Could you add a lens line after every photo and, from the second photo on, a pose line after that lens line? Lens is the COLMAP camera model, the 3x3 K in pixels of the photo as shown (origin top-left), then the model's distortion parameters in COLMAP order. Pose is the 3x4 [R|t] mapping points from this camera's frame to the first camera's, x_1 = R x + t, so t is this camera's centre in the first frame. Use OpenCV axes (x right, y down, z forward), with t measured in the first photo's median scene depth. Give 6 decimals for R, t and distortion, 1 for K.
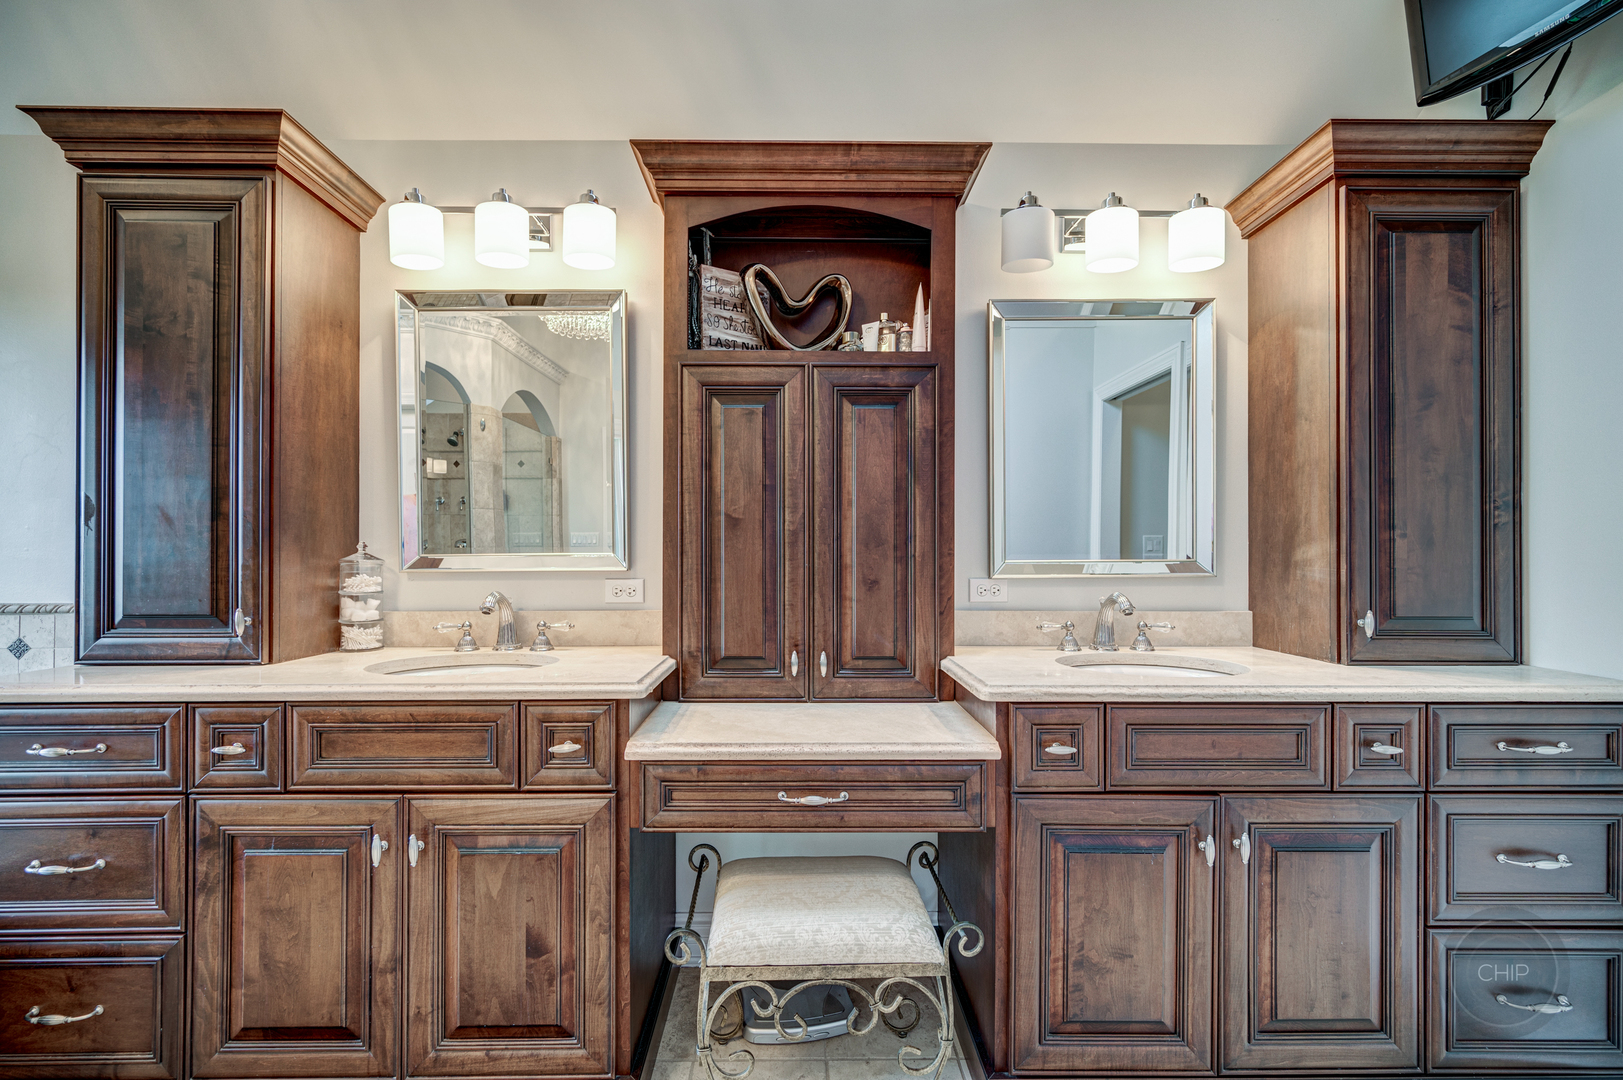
lens RADIAL K [[642.7, 0, 807.2], [0, 642.7, 555.7], [0, 0, 1]] dist [0.000790, 0.000482]
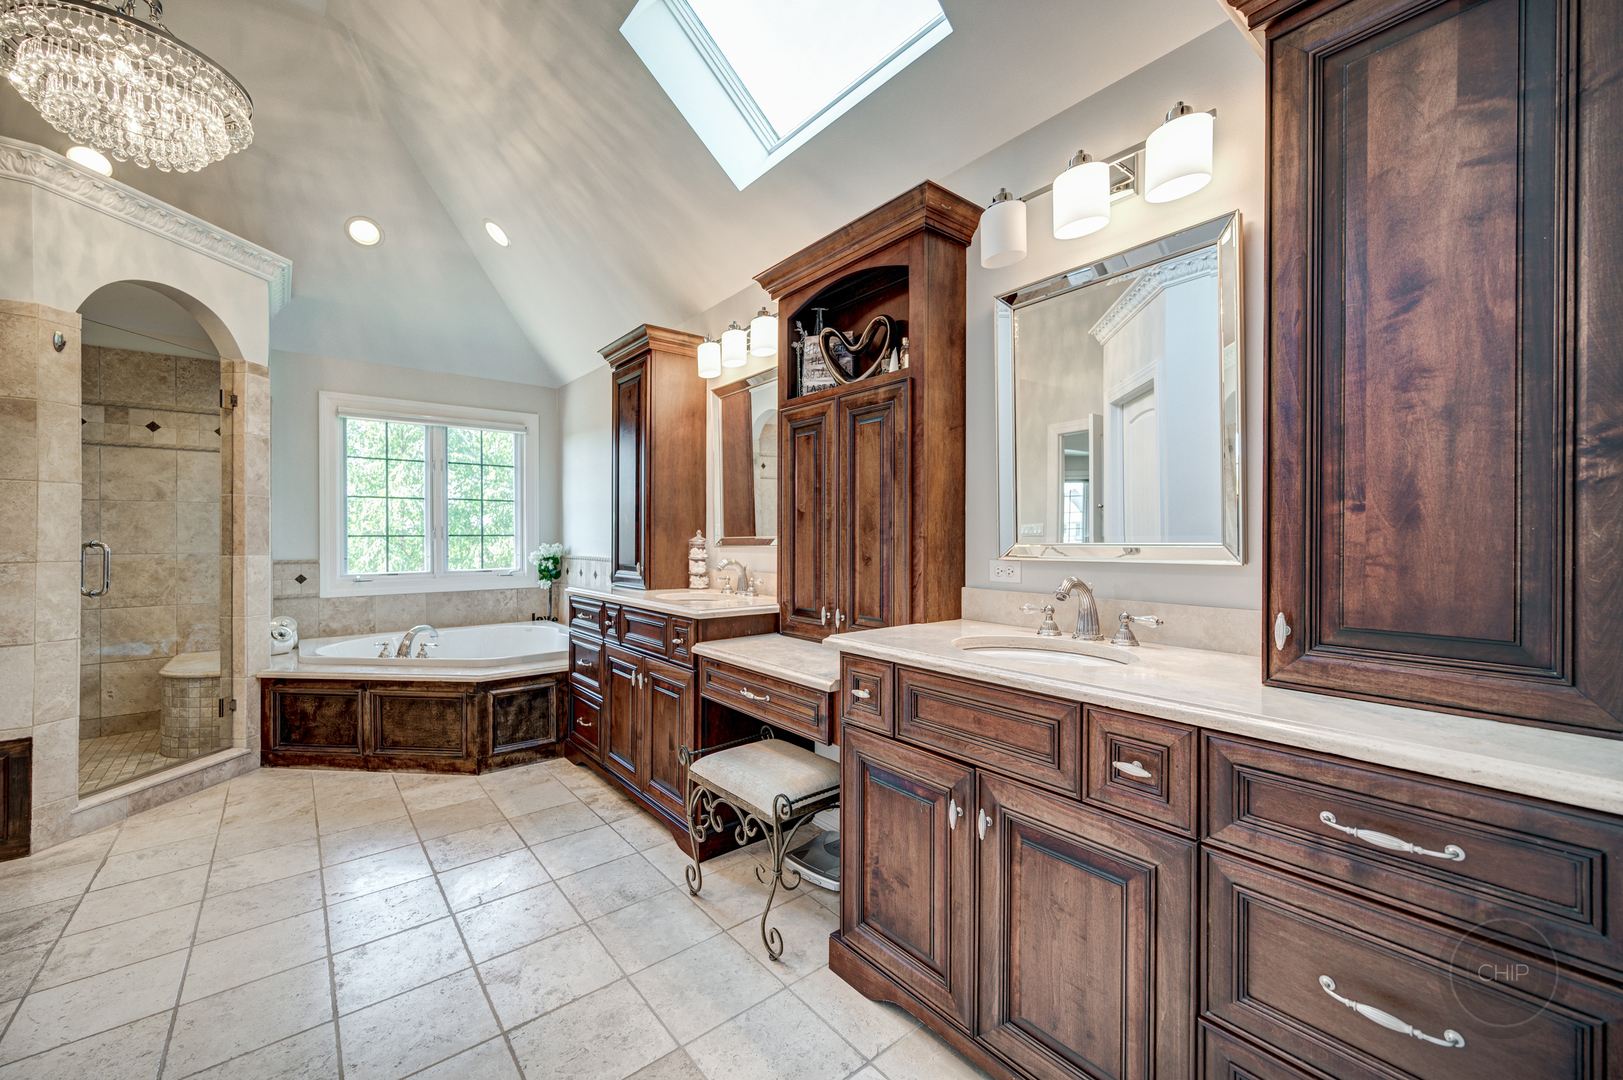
lens RADIAL K [[642.7, 0, 813.9], [0, 642.7, 539.5], [0, 0, 1]] dist [0.000790, 0.000482]
pose [[0.619107, 0.002082, -0.785304, 1.099909], [-0.000719, 0.999998, 0.002084, 0.000511], [0.785306, -0.000725, 0.619107, 0.132333]]
